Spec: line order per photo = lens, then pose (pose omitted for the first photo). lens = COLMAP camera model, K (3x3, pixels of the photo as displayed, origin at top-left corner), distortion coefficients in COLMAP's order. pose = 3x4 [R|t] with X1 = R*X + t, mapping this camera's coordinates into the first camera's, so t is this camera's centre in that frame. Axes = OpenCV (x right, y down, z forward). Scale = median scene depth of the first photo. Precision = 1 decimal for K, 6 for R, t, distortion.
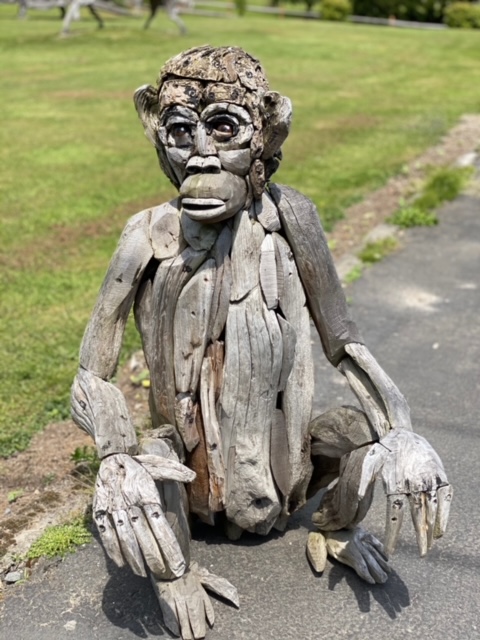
lens RADIAL K [[973.5, 0, 241.2], [0, 973.5, 318.6], [0, 0, 1]] dist [0.114783, 0.000000]
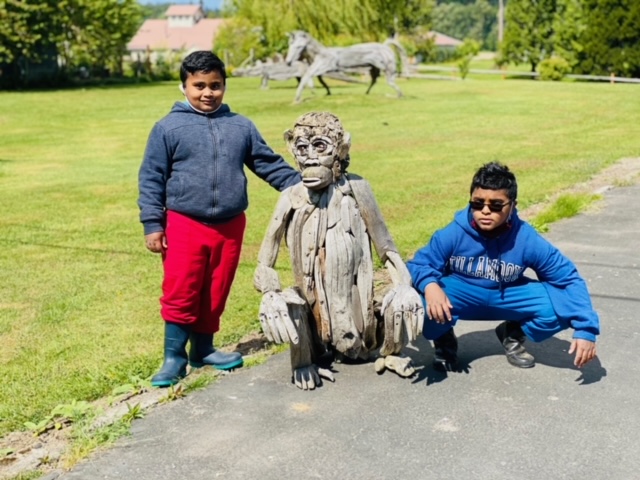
lens RADIAL K [[973.5, 0, 319.2], [0, 973.5, 240.7], [0, 0, 1]] dist [0.114783, 0.000000]
pose [[0.987232, -0.005530, -0.159196, 0.302412], [-0.015850, 0.991027, -0.132716, 0.285159], [0.158501, 0.133545, 0.978286, -1.044358]]
